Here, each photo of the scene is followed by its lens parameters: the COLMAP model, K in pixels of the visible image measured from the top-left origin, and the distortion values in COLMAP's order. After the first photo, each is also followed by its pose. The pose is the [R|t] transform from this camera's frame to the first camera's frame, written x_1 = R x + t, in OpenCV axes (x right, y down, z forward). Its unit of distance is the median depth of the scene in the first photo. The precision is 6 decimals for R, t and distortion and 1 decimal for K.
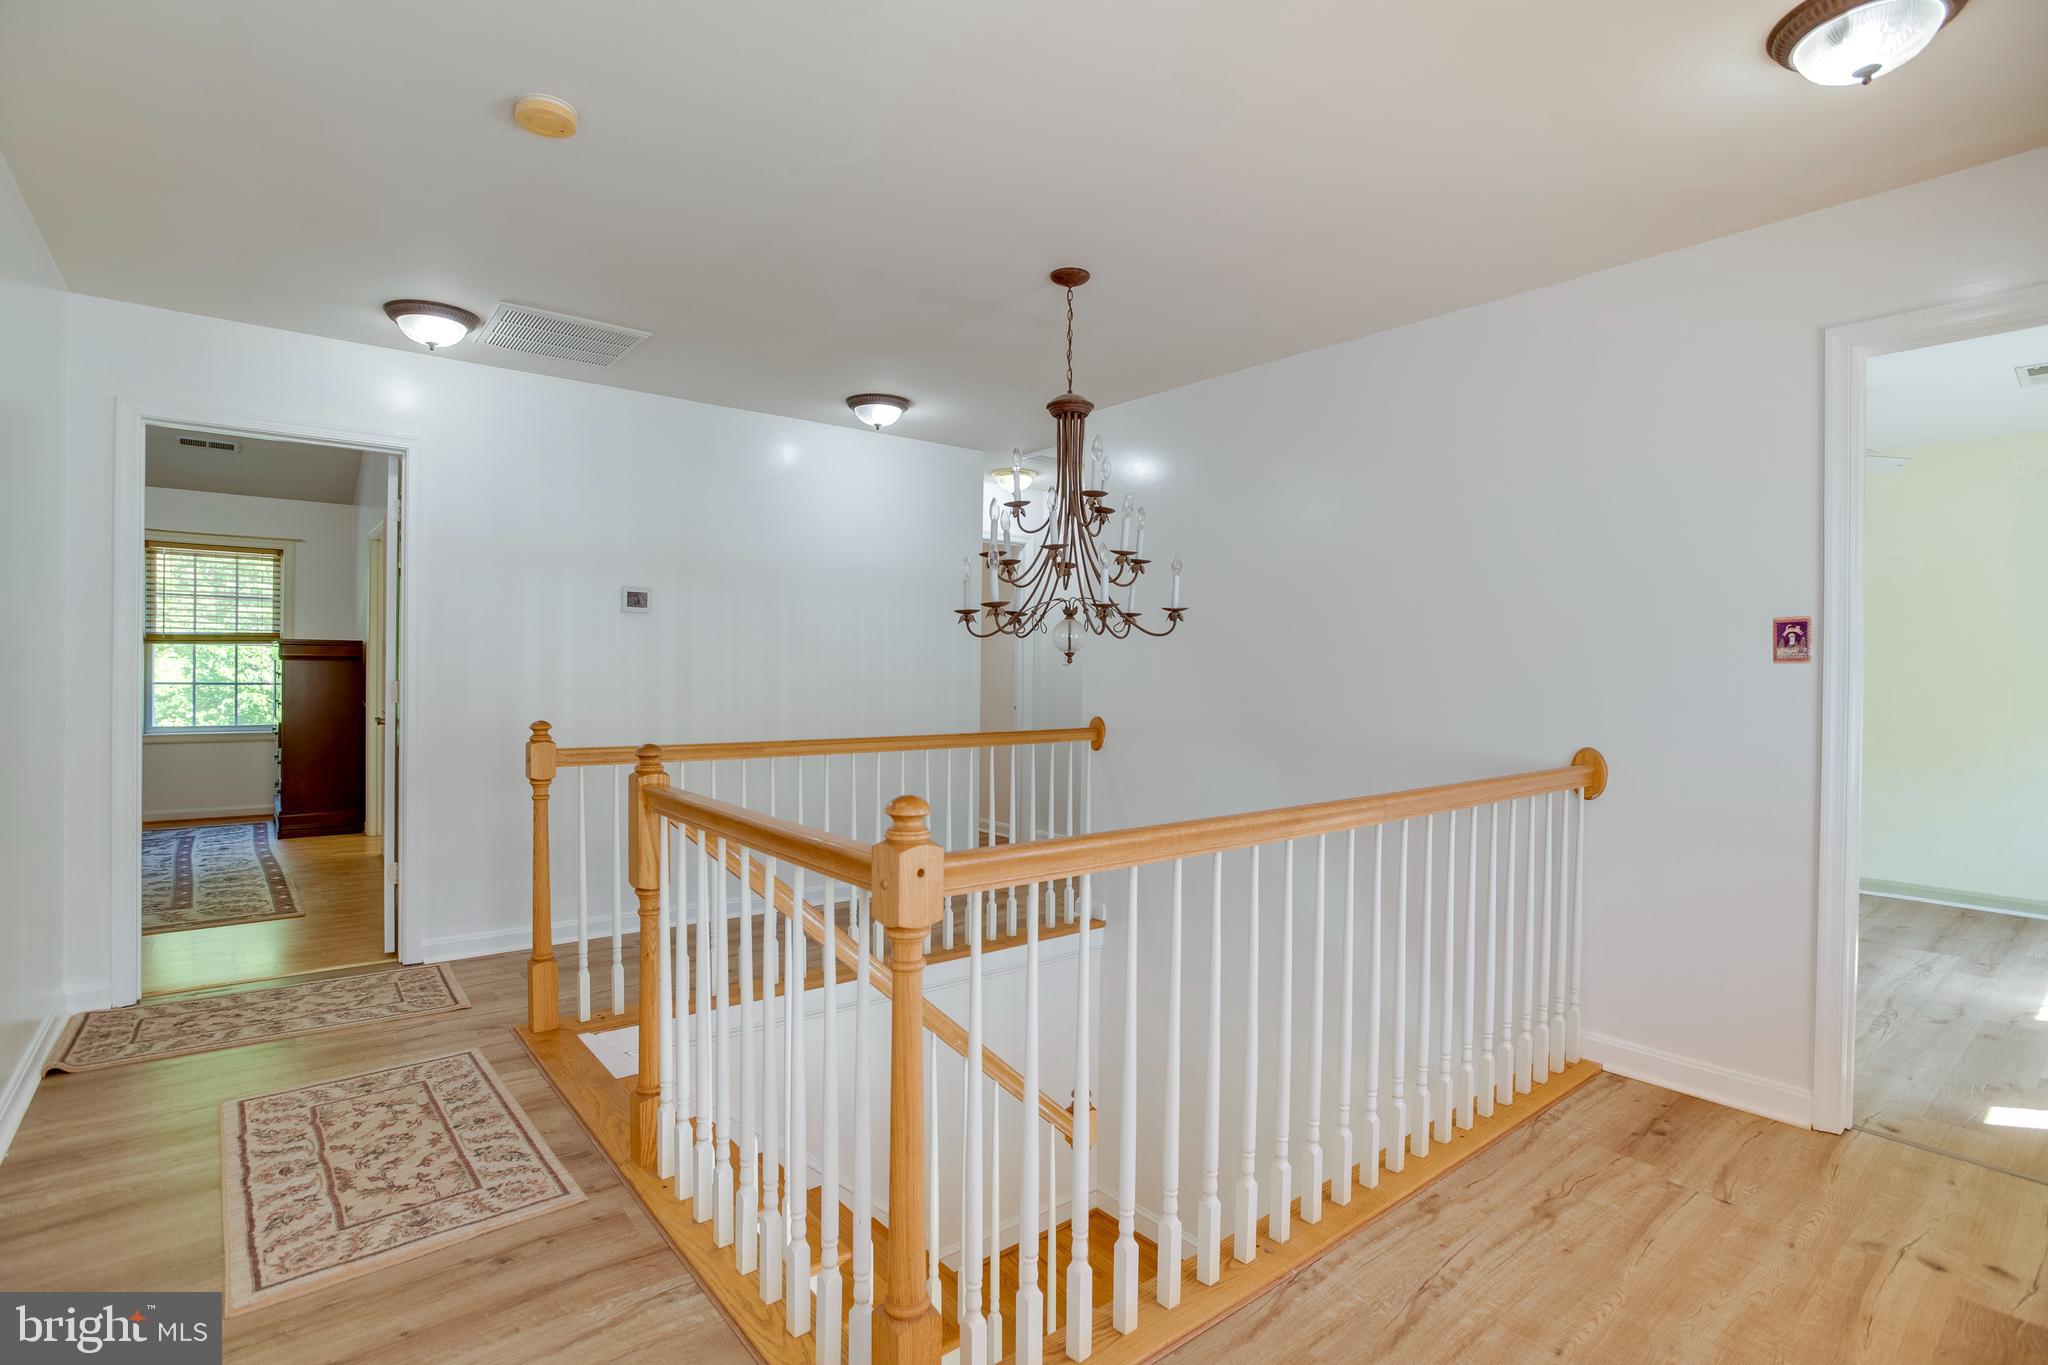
lens RADIAL K [[988.1, 0, 1033.3], [0, 988.1, 681.6], [0, 0, 1]] dist [-0.048540, 0.013487]
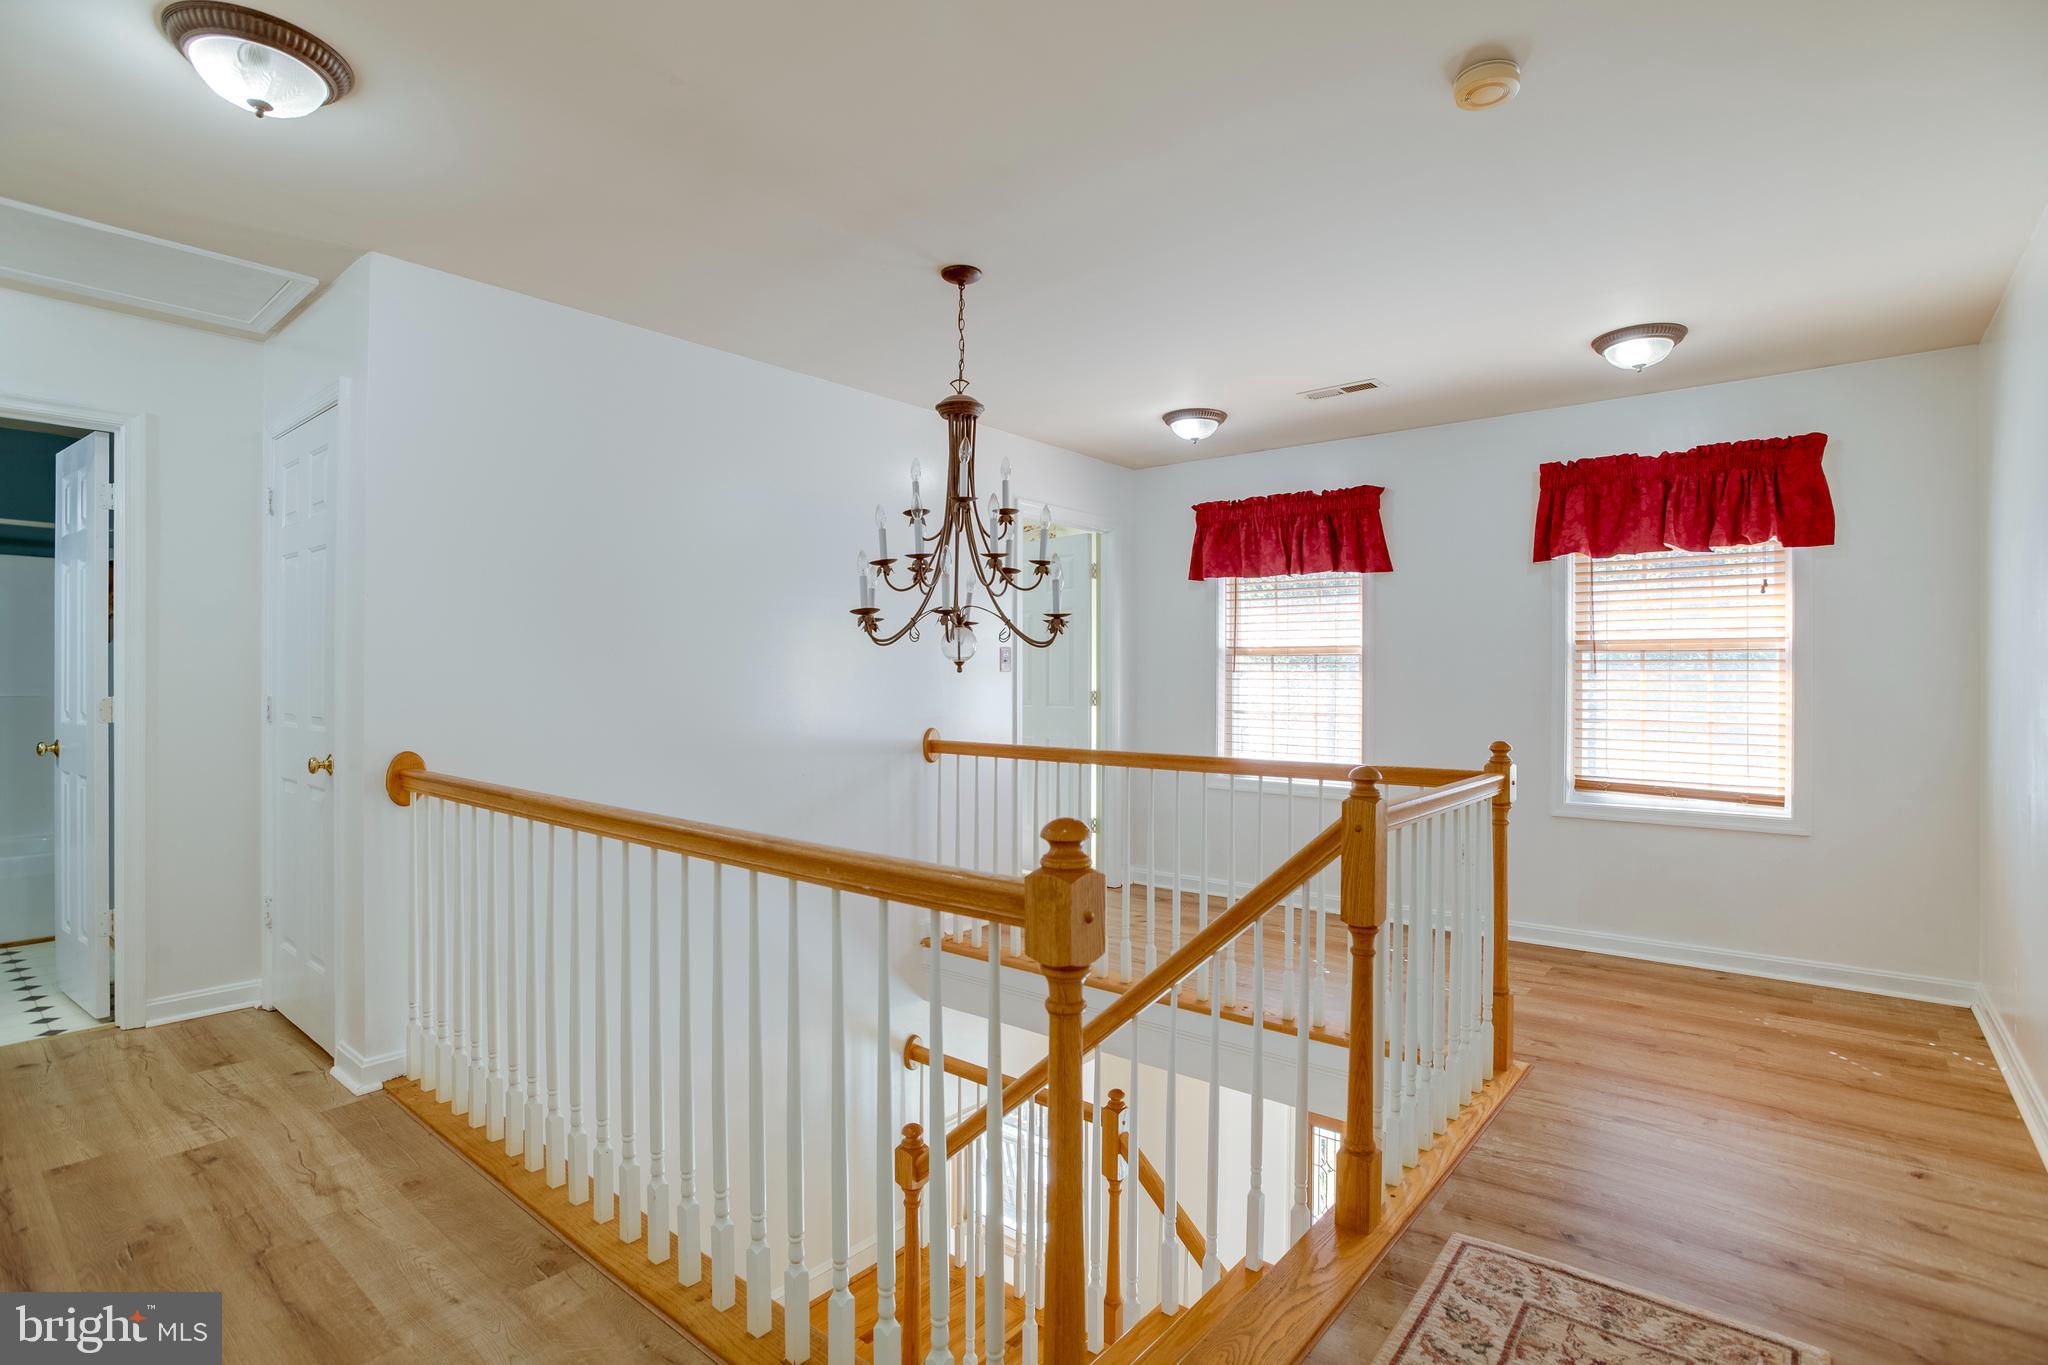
lens RADIAL K [[988.1, 0, 1029.4], [0, 988.1, 677.7], [0, 0, 1]] dist [-0.048540, 0.013487]
pose [[-0.196655, 0.000413, 0.980473, -1.293629], [0.011114, 0.999937, 0.001808, -0.020752], [-0.980410, 0.011253, -0.196647, 1.565783]]
